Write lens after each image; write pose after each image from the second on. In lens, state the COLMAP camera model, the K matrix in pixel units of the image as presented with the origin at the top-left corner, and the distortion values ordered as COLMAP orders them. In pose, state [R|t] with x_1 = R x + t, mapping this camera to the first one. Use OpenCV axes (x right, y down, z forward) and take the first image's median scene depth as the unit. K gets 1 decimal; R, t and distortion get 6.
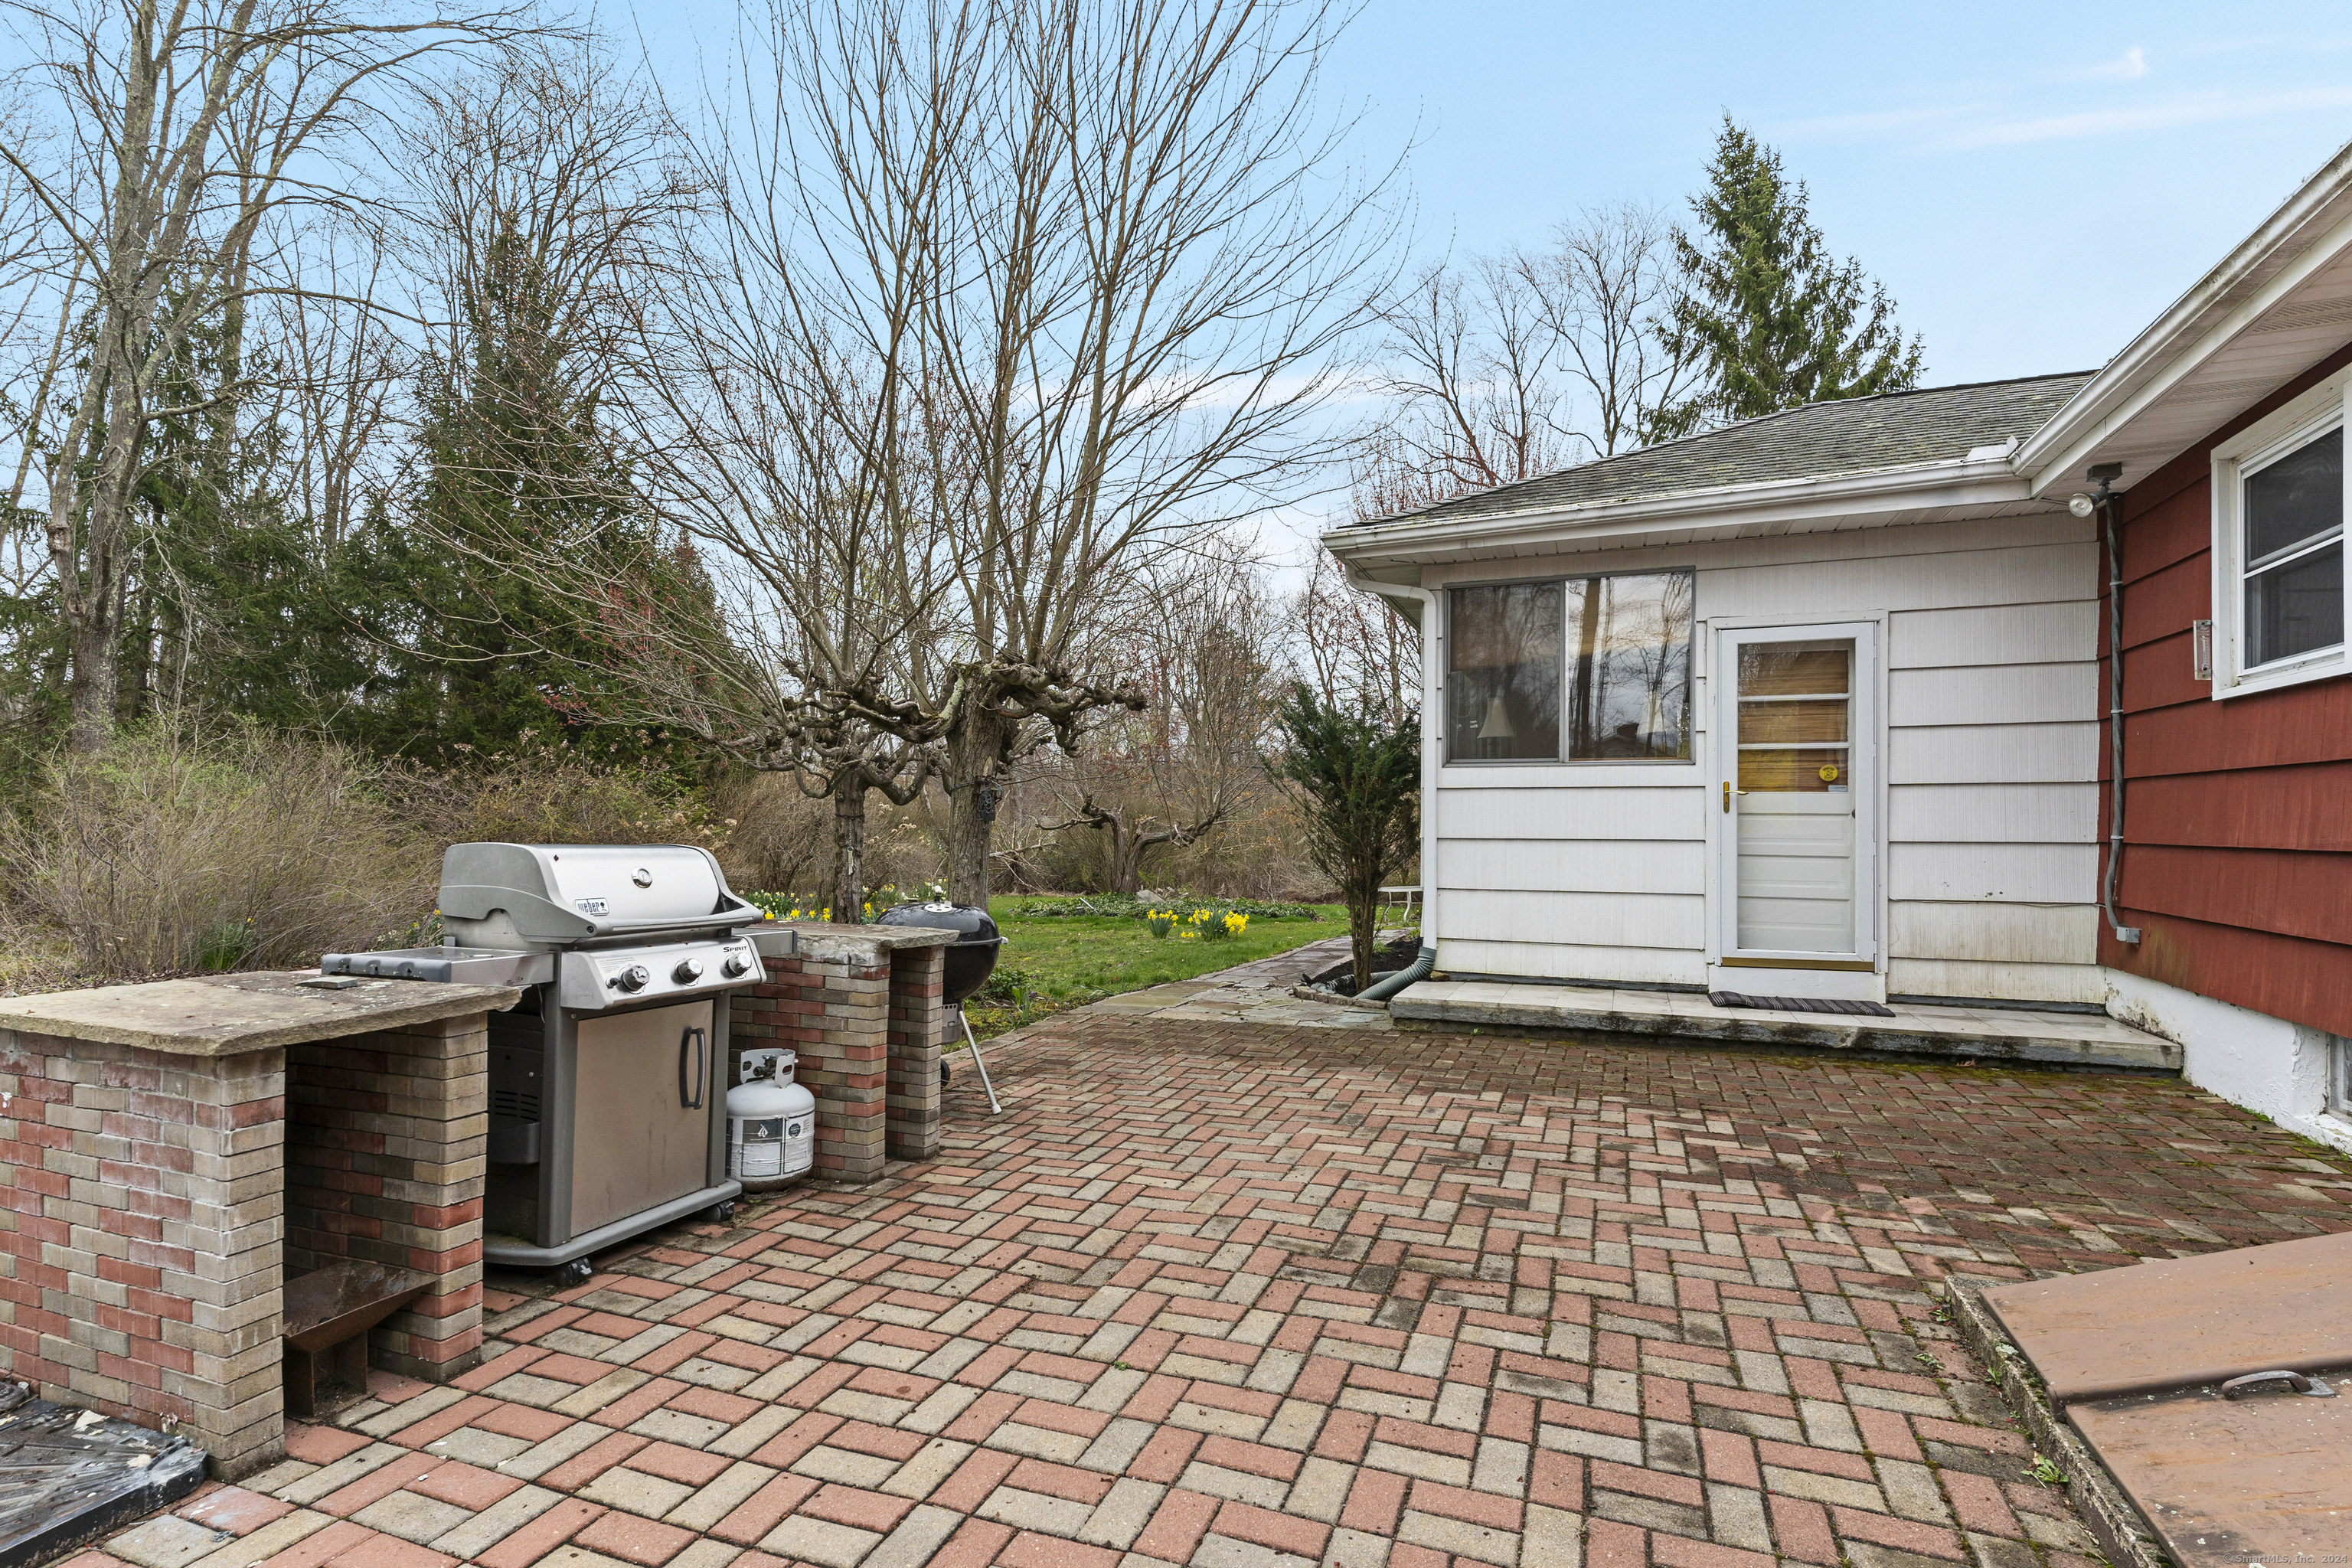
lens RADIAL K [[1142.3, 0, 1146.7], [0, 1142.3, 793.1], [0, 0, 1]] dist [0.002995, 0.000905]
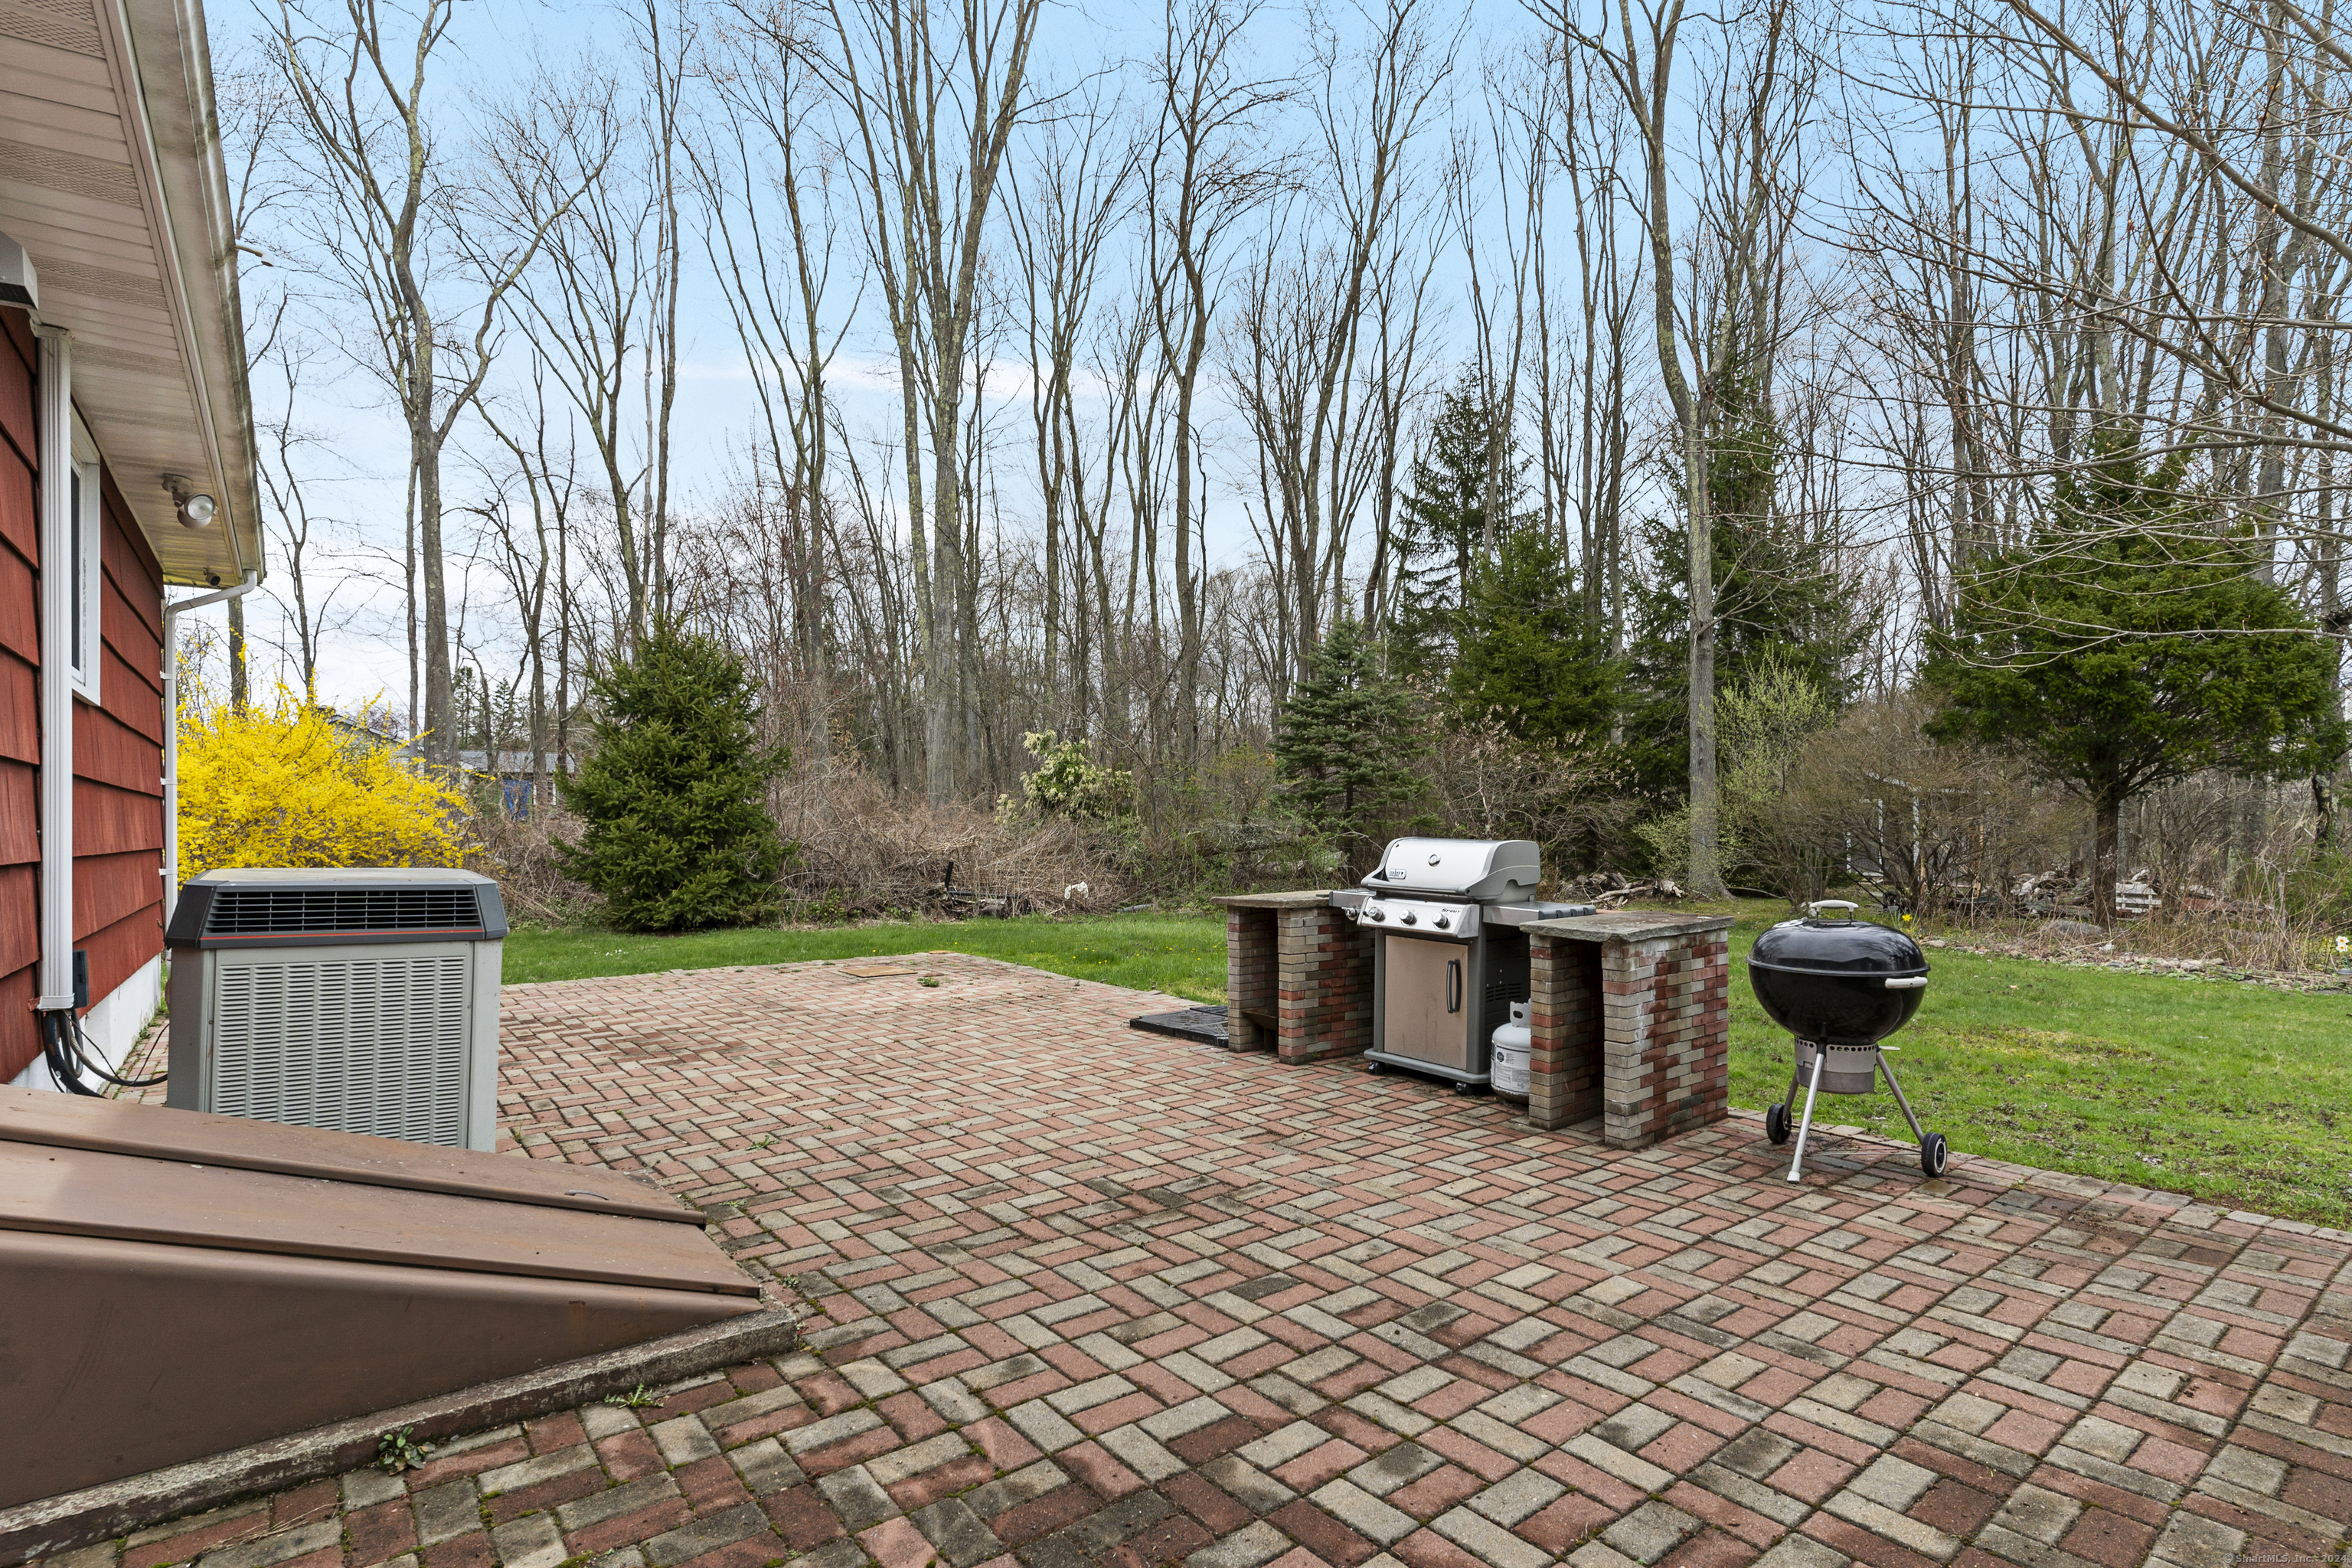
lens RADIAL K [[1142.3, 0, 1146.7], [0, 1142.3, 793.1], [0, 0, 1]] dist [0.002995, 0.000905]
pose [[-0.519168, -0.023668, -0.854345, 1.115614], [0.027411, 0.998641, -0.044323, 0.038649], [0.854233, -0.046429, -0.517813, 1.438344]]
